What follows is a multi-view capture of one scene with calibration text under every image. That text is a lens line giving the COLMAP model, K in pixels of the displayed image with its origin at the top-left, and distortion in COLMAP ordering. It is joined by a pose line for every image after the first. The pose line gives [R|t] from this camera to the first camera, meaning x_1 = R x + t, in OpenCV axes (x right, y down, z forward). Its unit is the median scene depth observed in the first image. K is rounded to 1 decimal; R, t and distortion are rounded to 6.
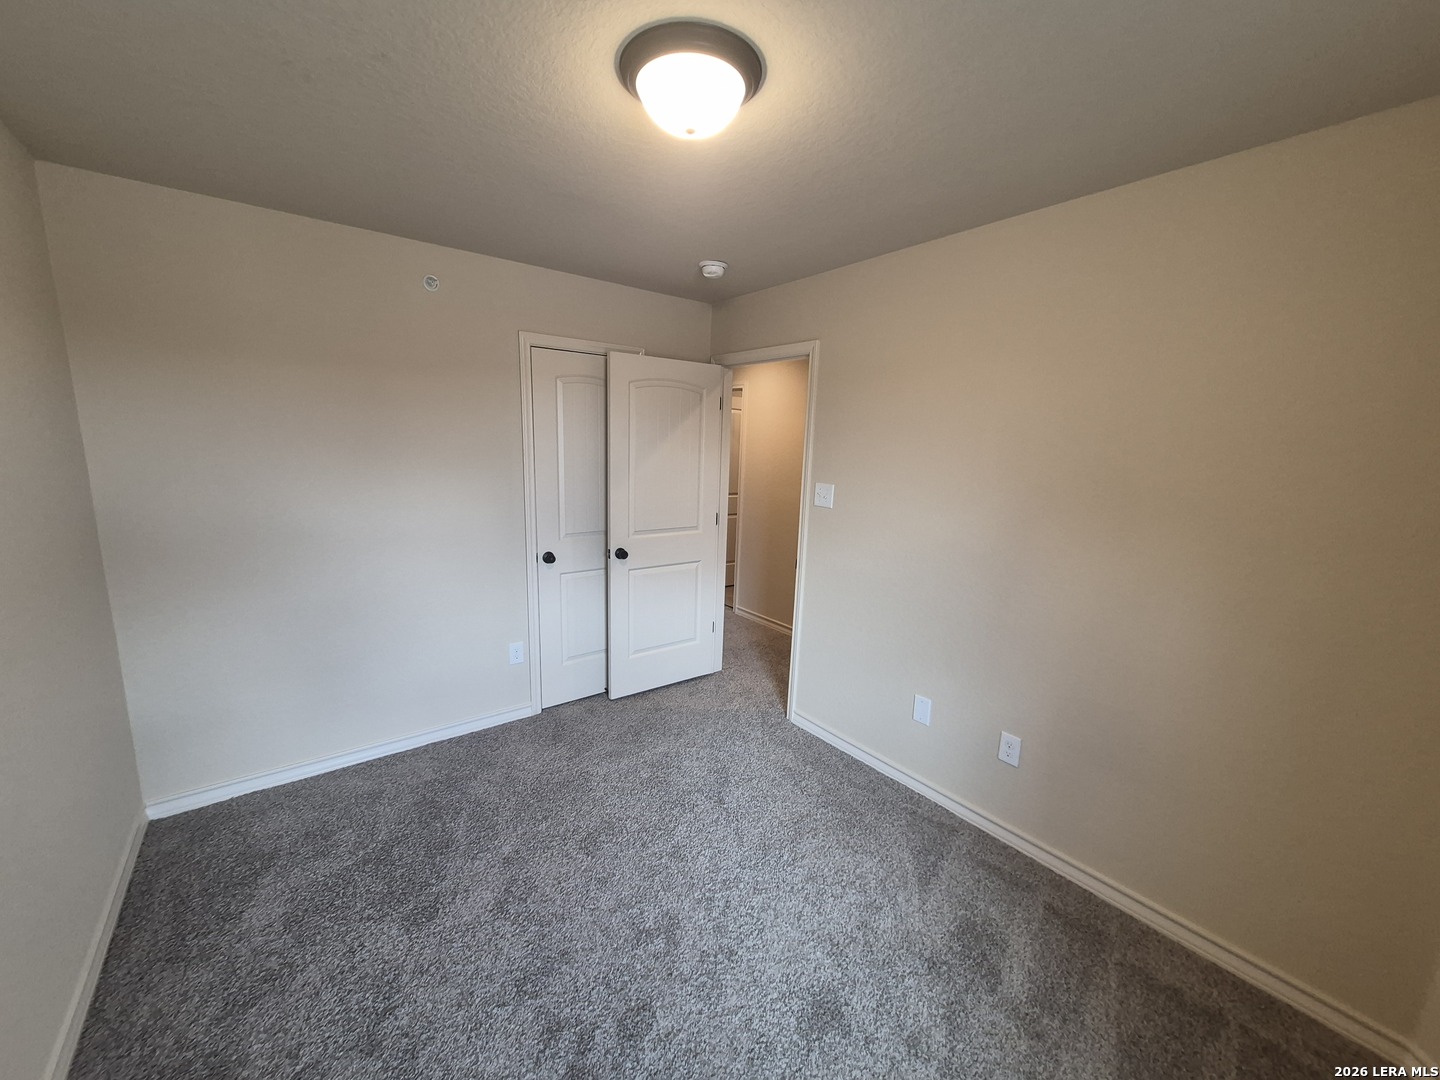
lens RADIAL K [[565.5, 0, 708.9], [0, 565.5, 545.3], [0, 0, 1]] dist [0.007987, -0.000652]
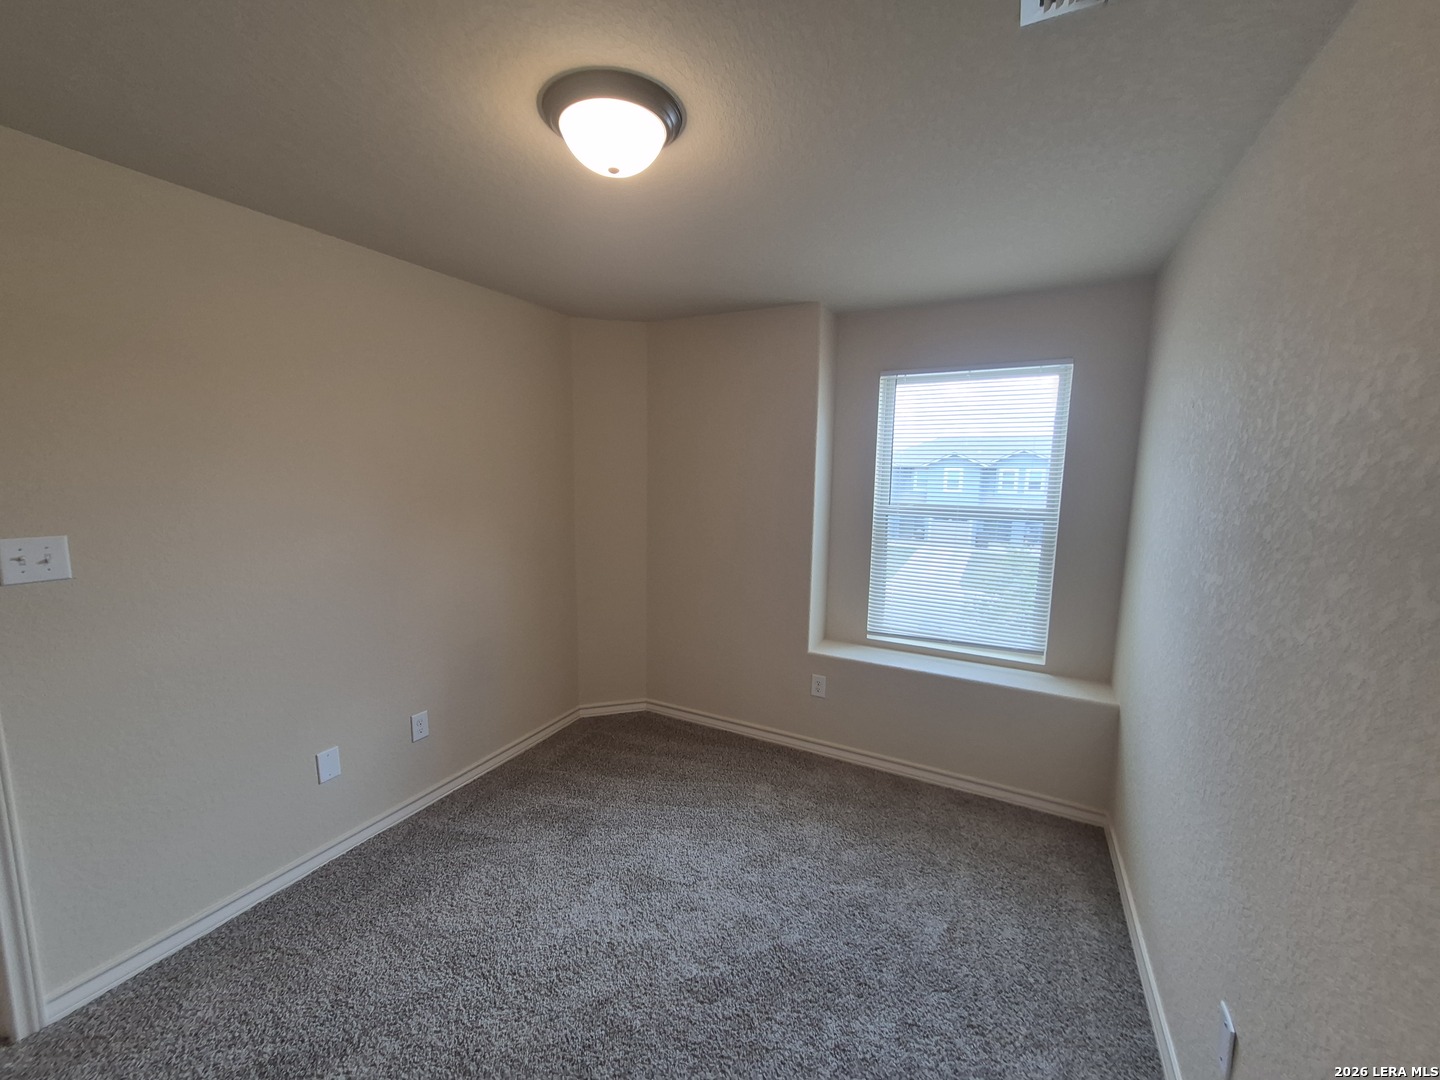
lens RADIAL K [[565.5, 0, 708.9], [0, 565.5, 545.3], [0, 0, 1]] dist [0.007987, -0.000652]
pose [[-0.415888, -0.162124, 0.894848, -0.794593], [0.140963, 0.960597, 0.239549, -0.213807], [-0.898425, 0.225766, -0.376647, 0.977569]]
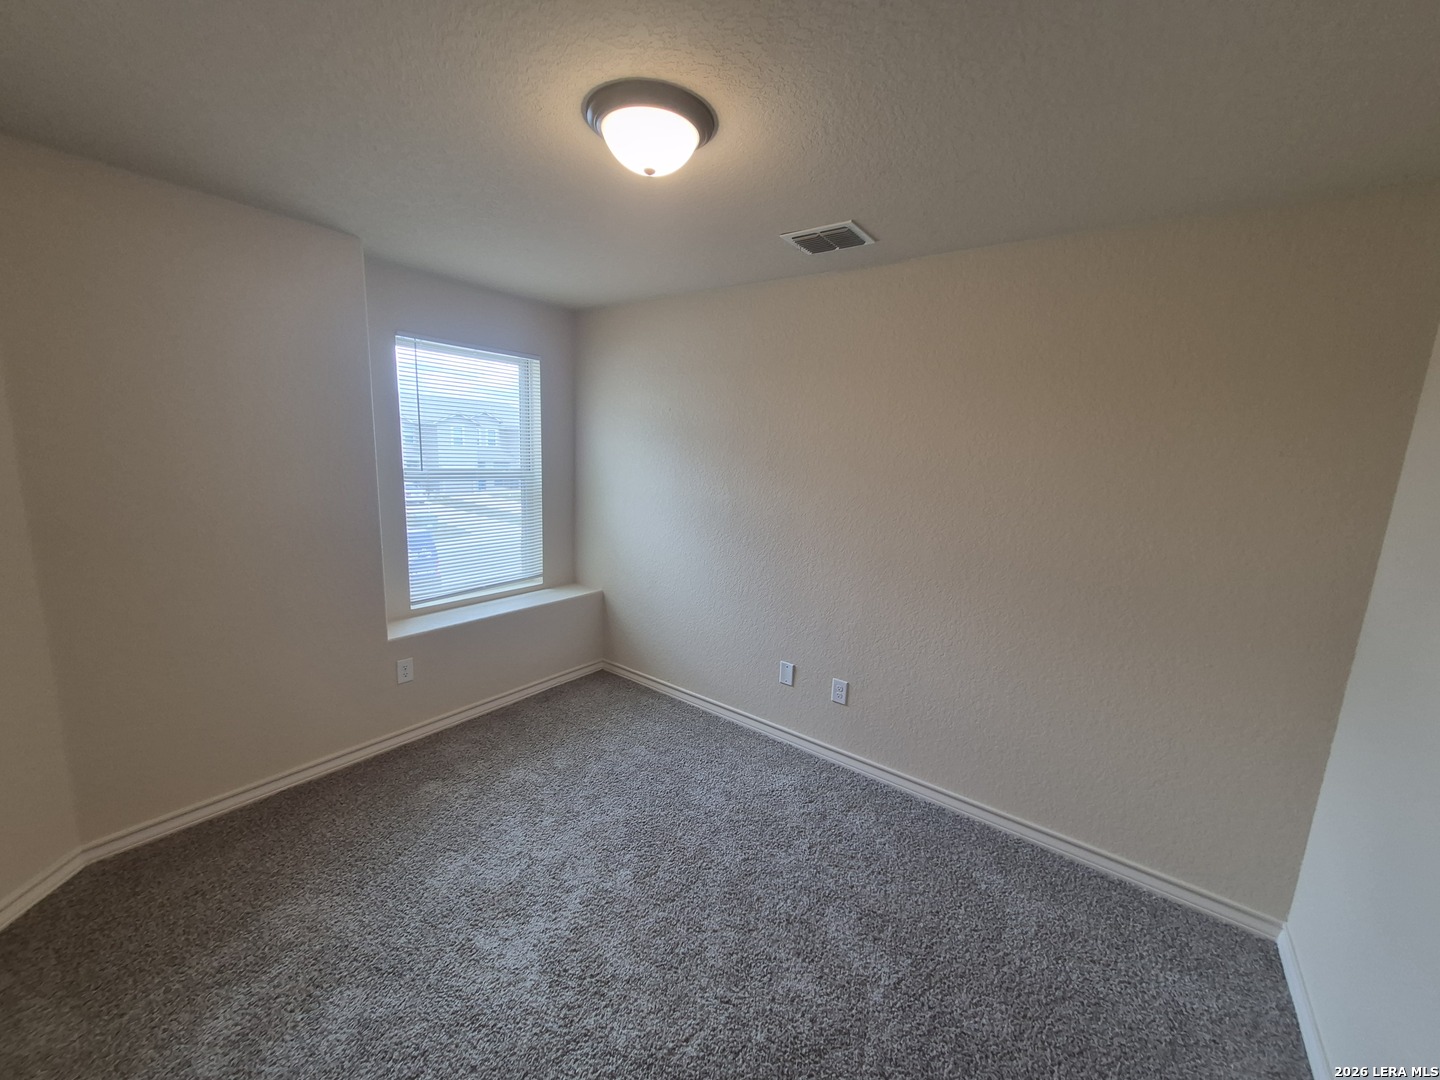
lens RADIAL K [[565.5, 0, 708.9], [0, 565.5, 545.3], [0, 0, 1]] dist [0.007987, -0.000652]
pose [[-0.962675, -0.023222, -0.269663, 0.097010], [-0.116781, 0.934440, 0.336429, -0.306737], [0.244171, 0.355364, -0.902273, 1.614048]]
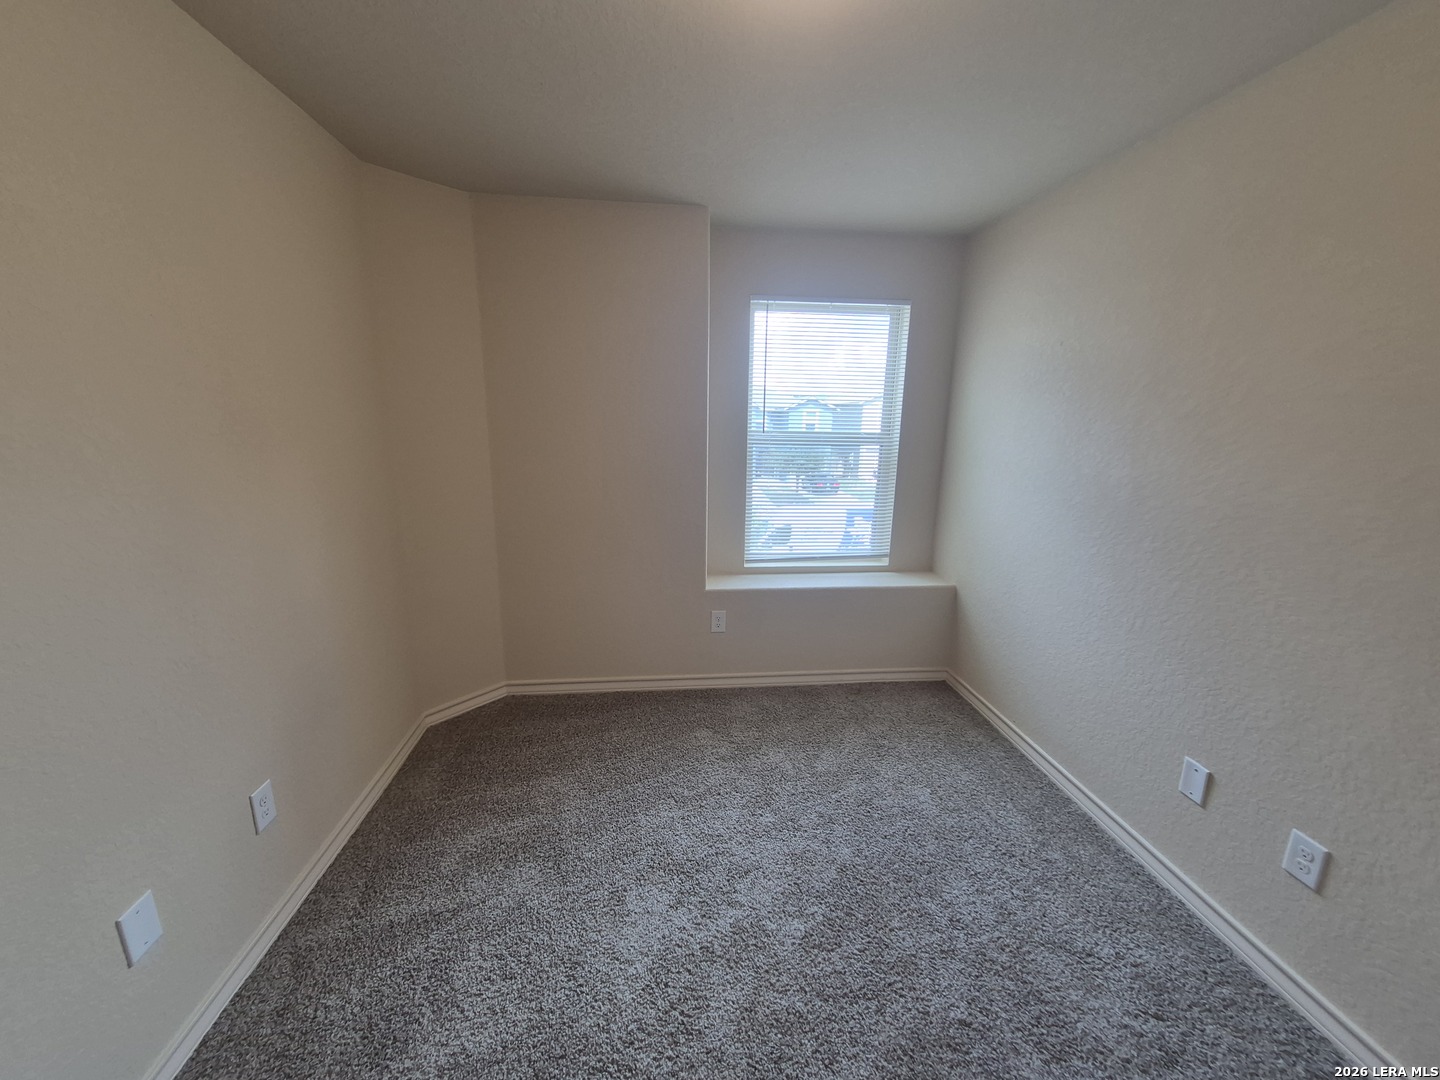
lens RADIAL K [[565.5, 0, 708.9], [0, 565.5, 545.3], [0, 0, 1]] dist [0.007987, -0.000652]
pose [[-0.847286, -0.160083, 0.506439, -0.293935], [0.059120, 0.919149, 0.389447, -0.217184], [-0.527836, 0.359914, -0.769318, 1.344804]]
